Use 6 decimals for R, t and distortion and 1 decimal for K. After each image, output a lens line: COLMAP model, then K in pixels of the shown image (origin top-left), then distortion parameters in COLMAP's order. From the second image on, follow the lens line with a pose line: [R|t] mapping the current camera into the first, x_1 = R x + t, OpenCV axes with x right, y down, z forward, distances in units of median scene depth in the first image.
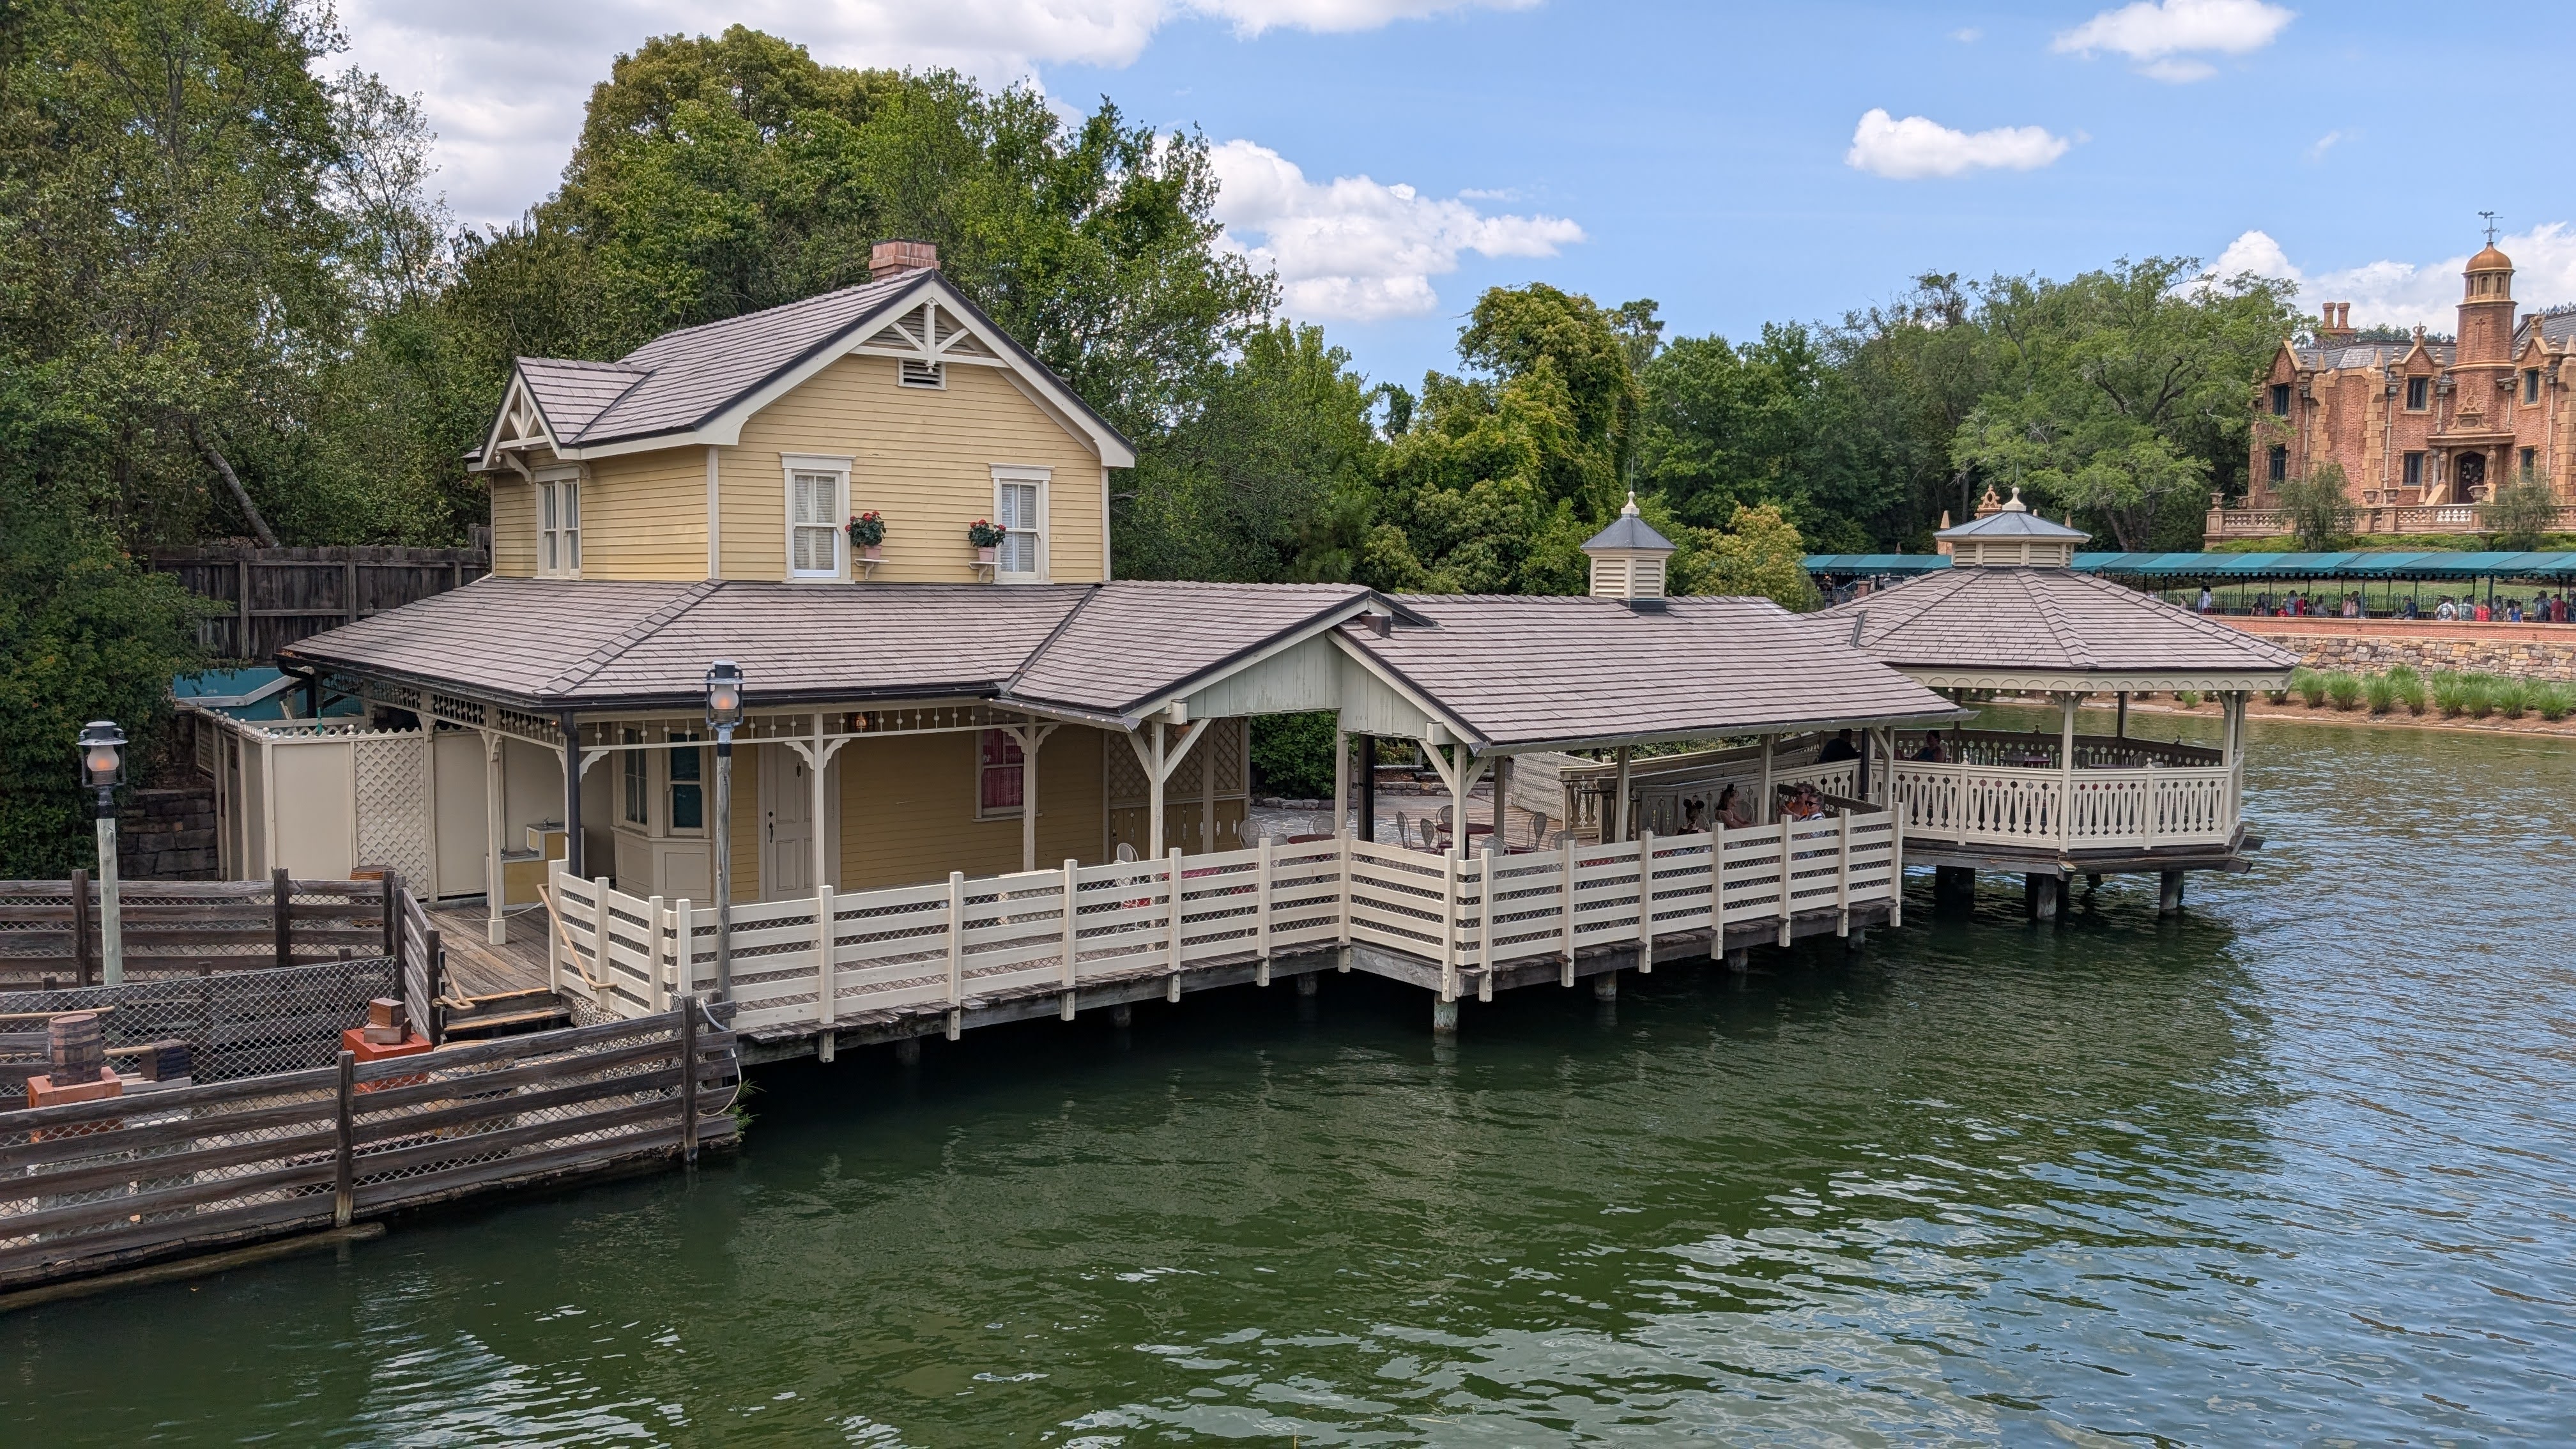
lens RADIAL K [[1857.6, 0, 1286.8], [0, 1857.6, 720.7], [0, 0, 1]] dist [0.024132, -0.032935]
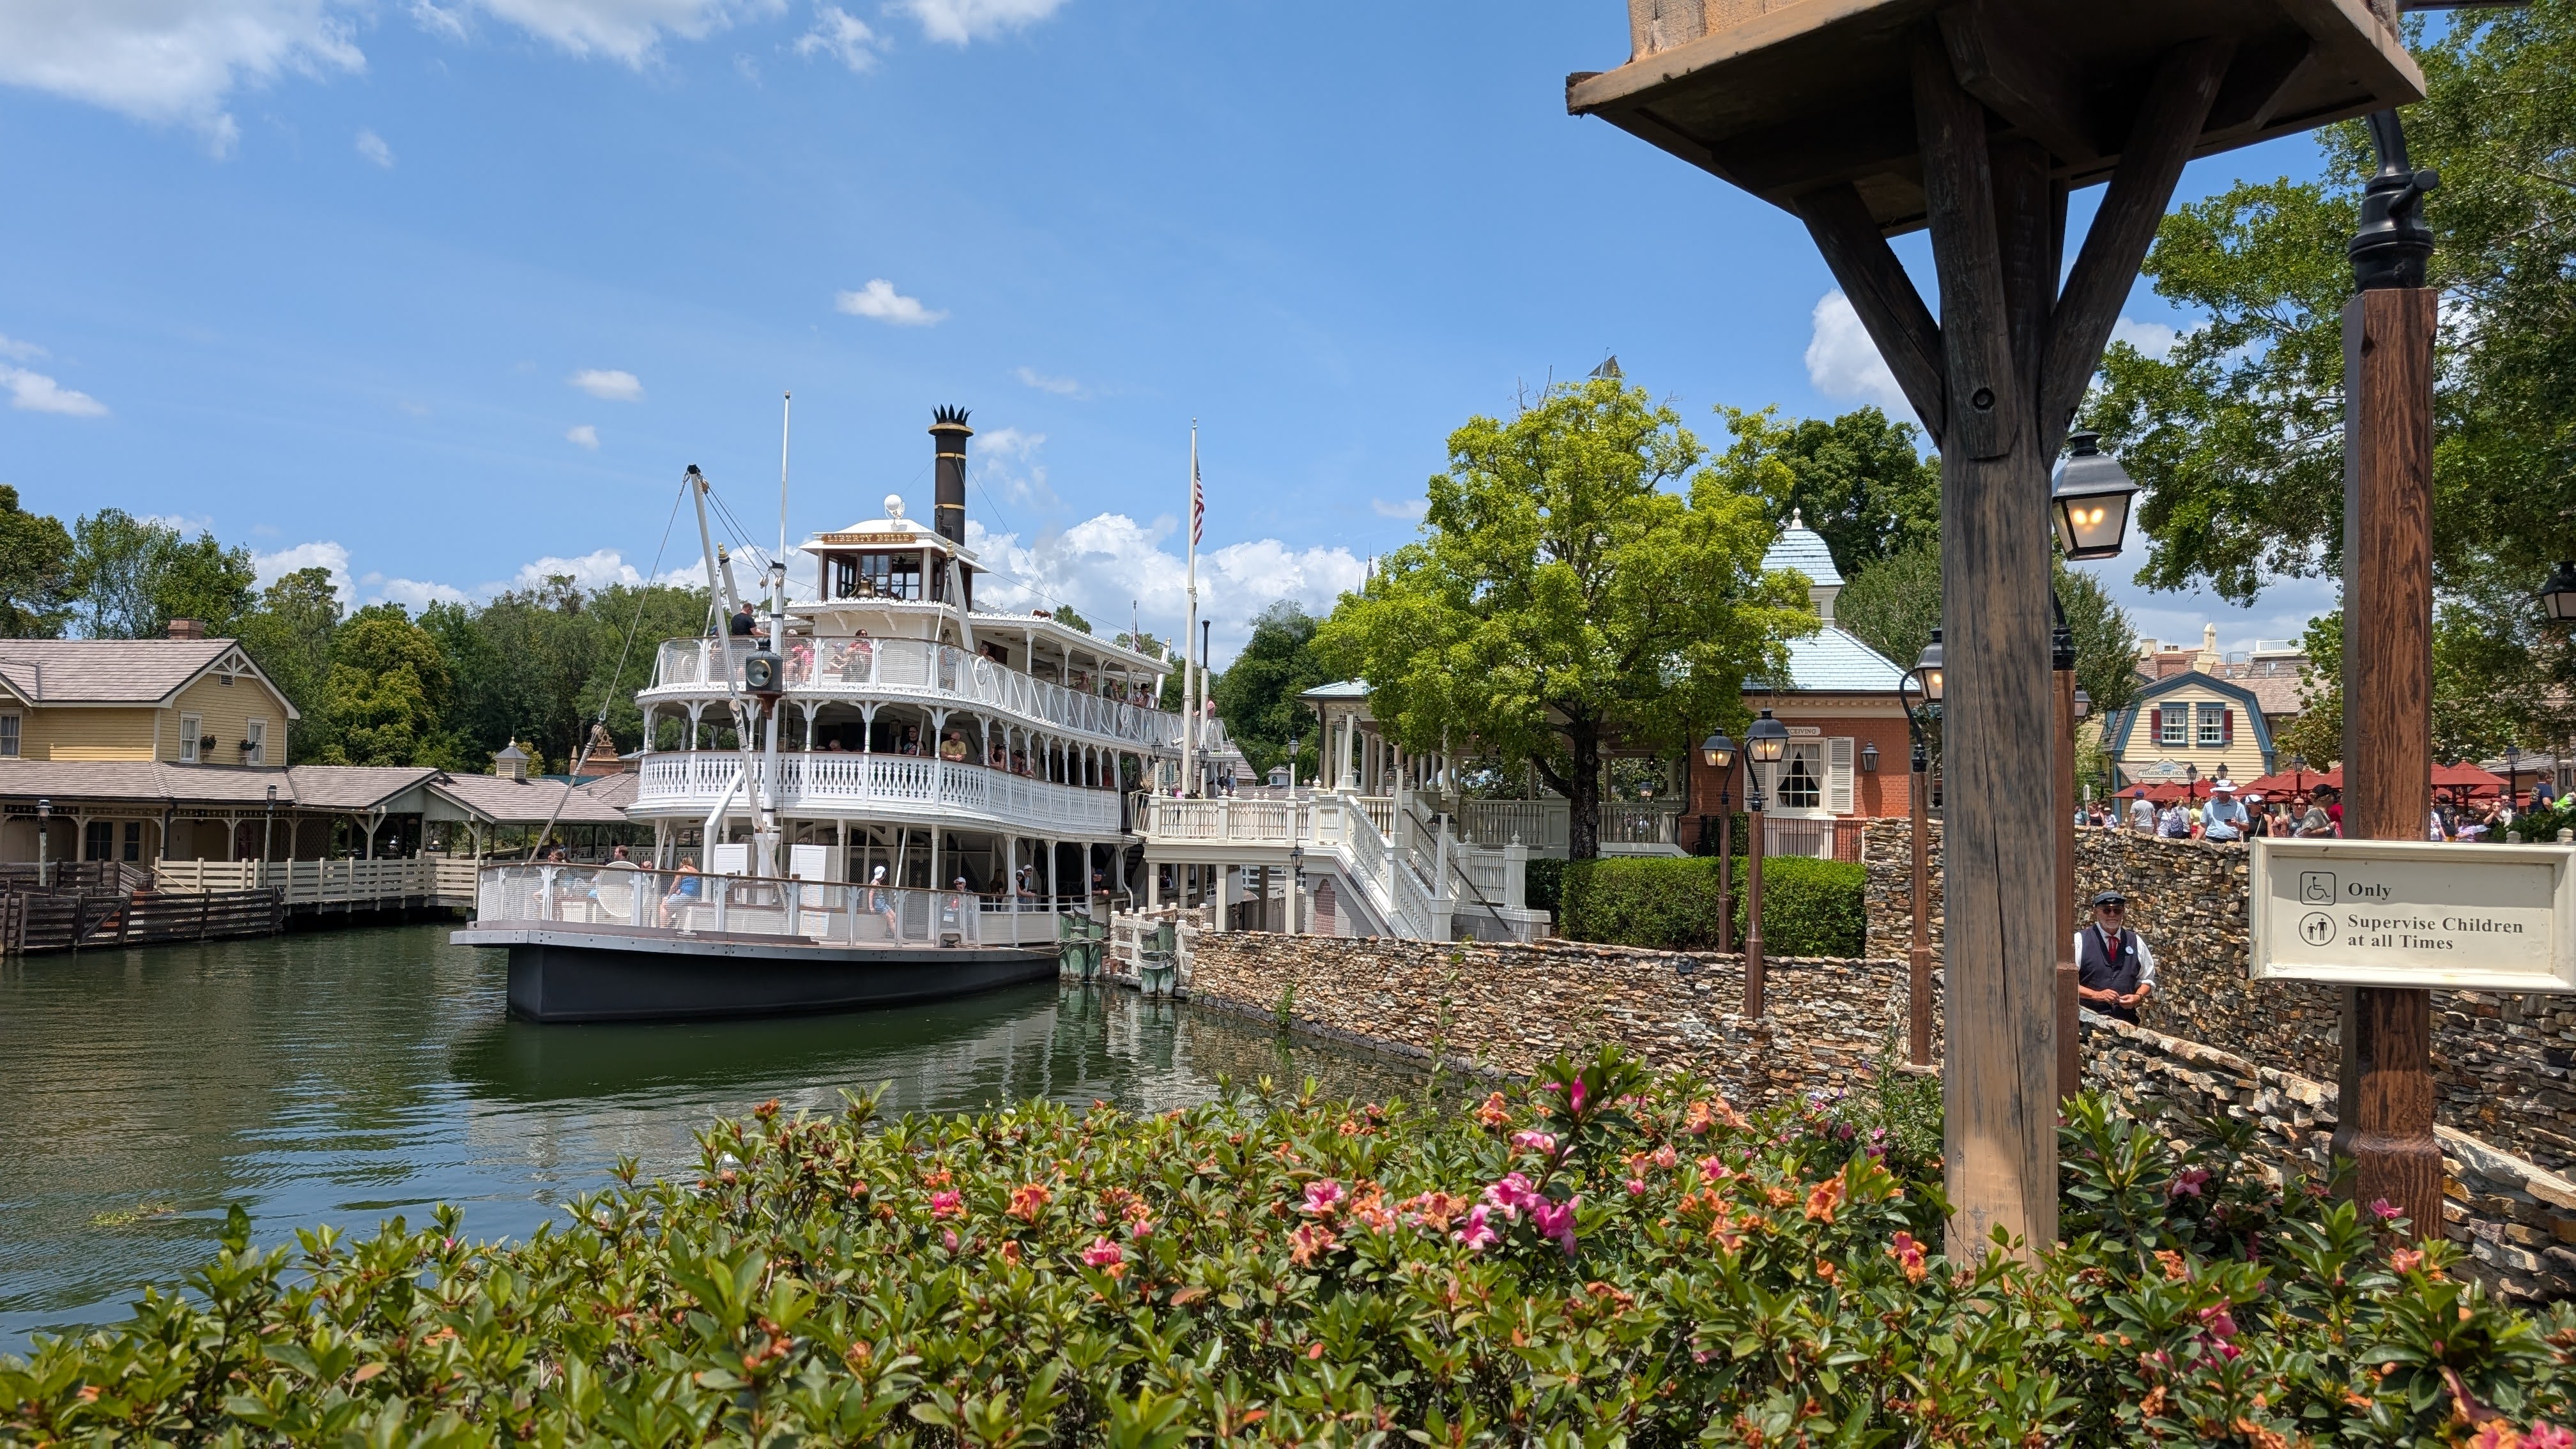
lens RADIAL K [[1857.6, 0, 1296.3], [0, 1857.6, 727.3], [0, 0, 1]] dist [0.024132, -0.032935]
pose [[0.741980, 0.038928, 0.669291, -0.072544], [0.042452, 0.993581, -0.104852, 0.017849], [-0.669077, 0.106211, 0.735565, -0.160962]]
